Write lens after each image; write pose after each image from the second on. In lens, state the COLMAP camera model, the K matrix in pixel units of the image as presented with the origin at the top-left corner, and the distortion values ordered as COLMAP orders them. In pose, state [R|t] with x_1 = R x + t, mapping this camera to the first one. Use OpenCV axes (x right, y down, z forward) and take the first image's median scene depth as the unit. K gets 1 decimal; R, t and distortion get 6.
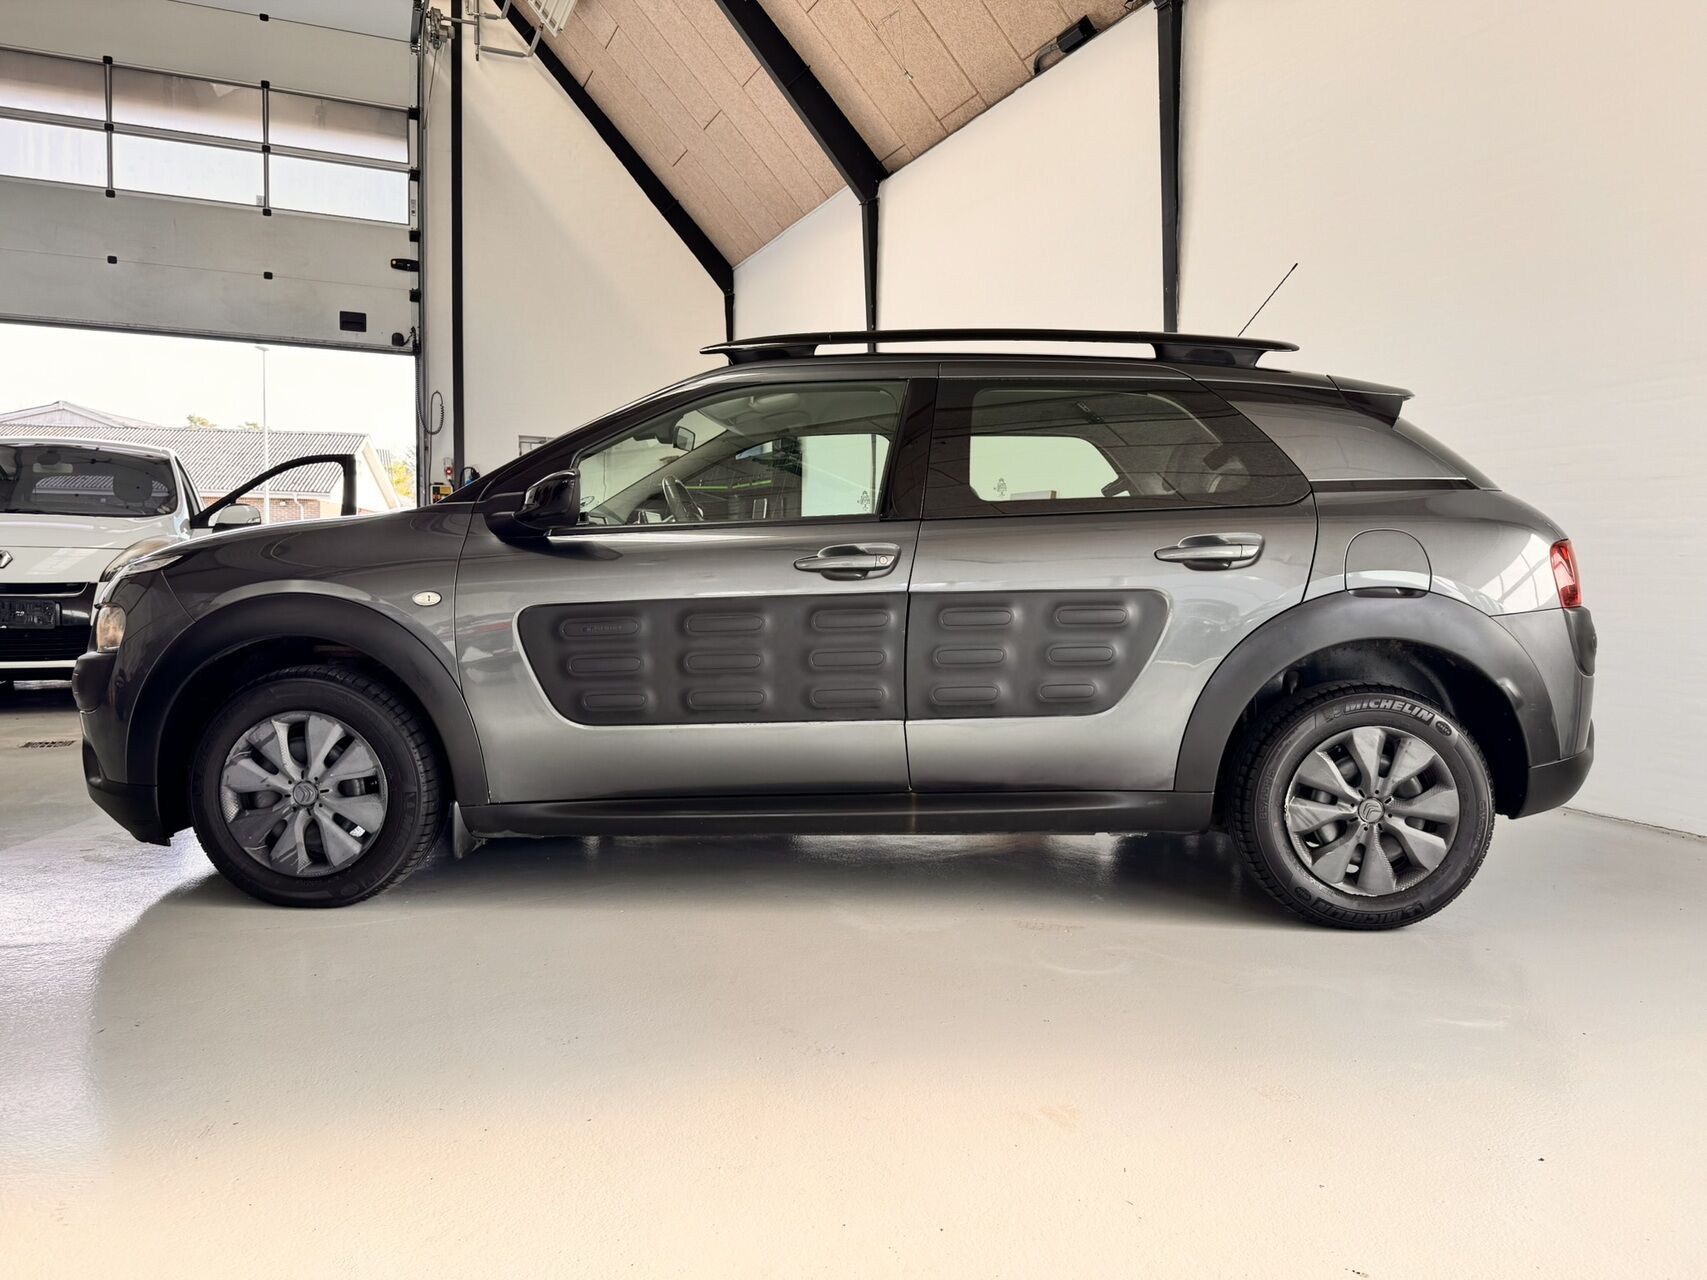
lens RADIAL K [[1207.1, 0, 833.4], [0, 1207.1, 606.8], [0, 0, 1]] dist [0.030844, -0.001730]
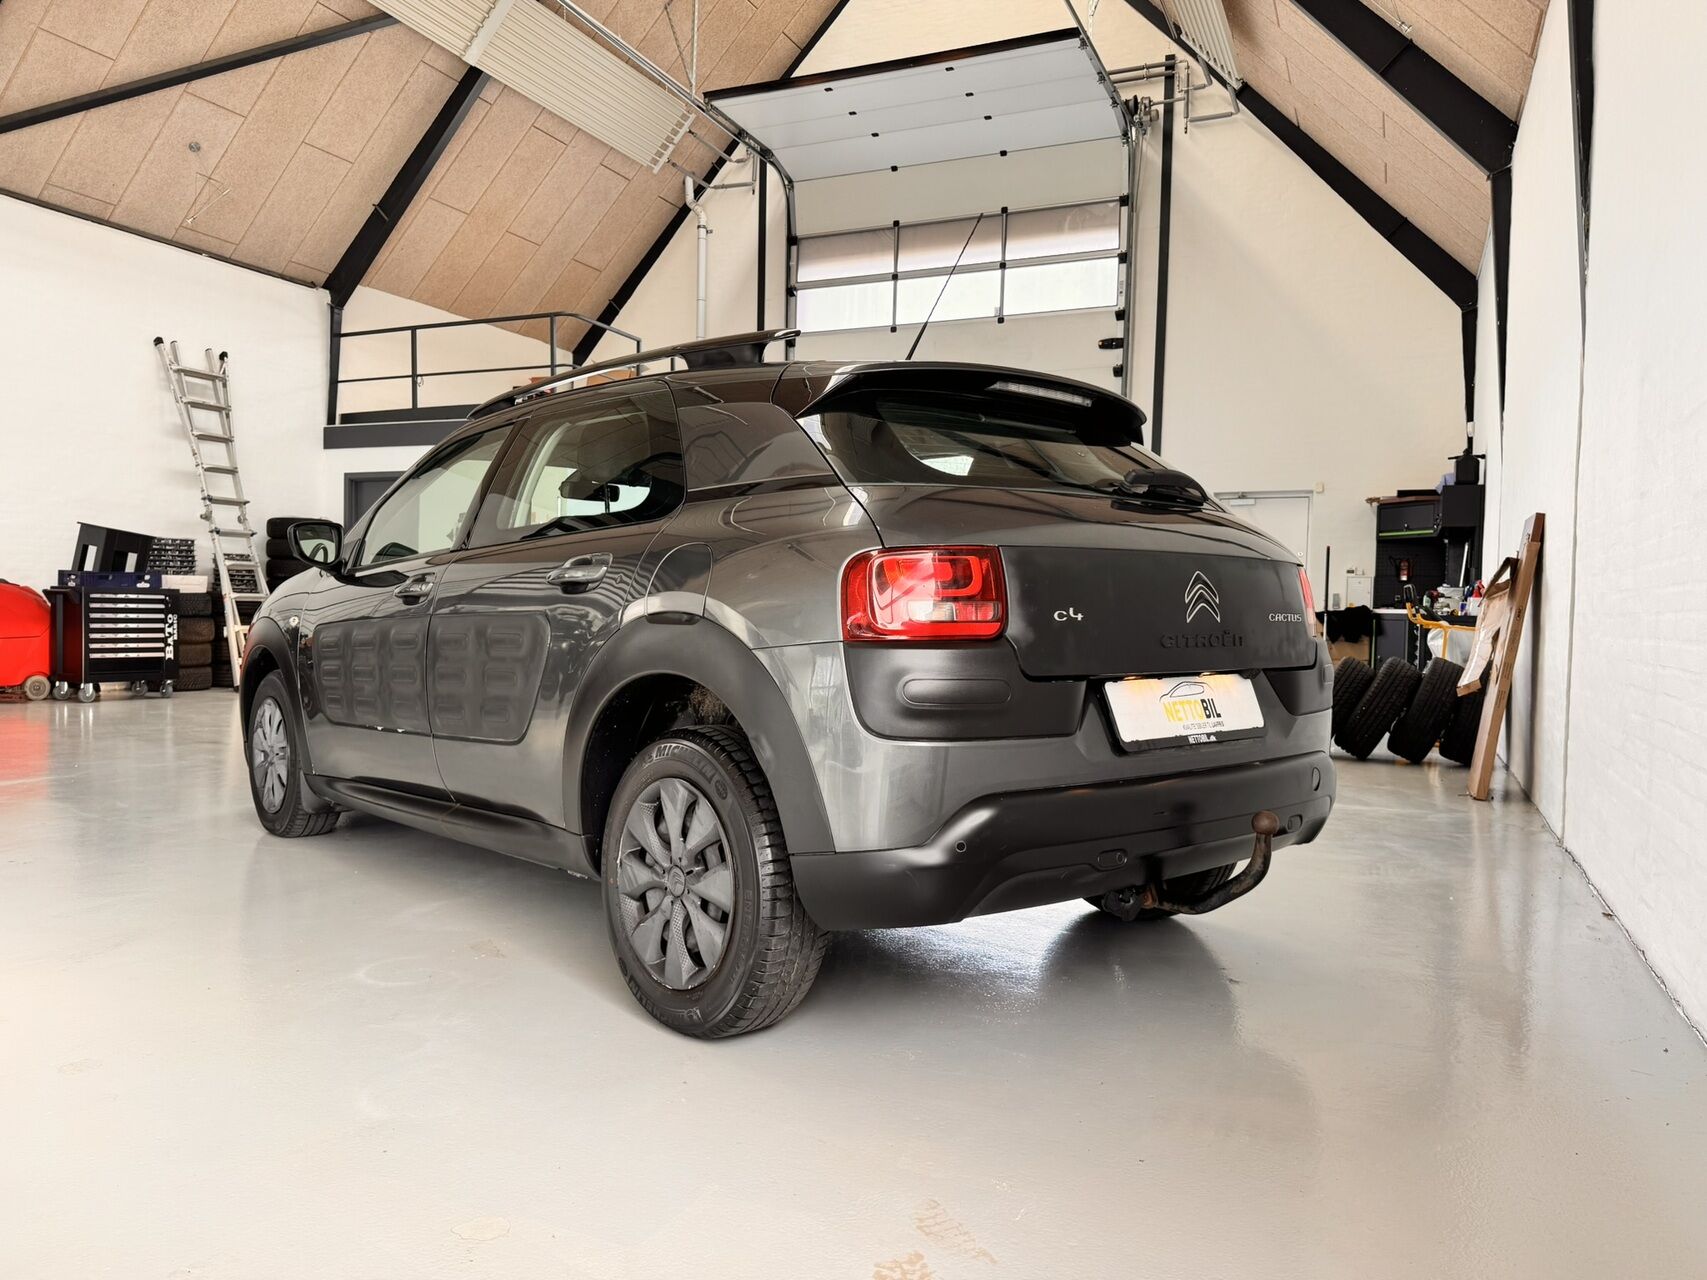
lens RADIAL K [[1207.1, 0, 833.4], [0, 1207.1, 606.8], [0, 0, 1]] dist [0.030844, -0.001730]
pose [[0.684840, -0.005609, -0.728672, 0.249986], [-0.037518, 0.998373, -0.042947, 0.002593], [0.727727, 0.056750, 0.683515, 0.112819]]
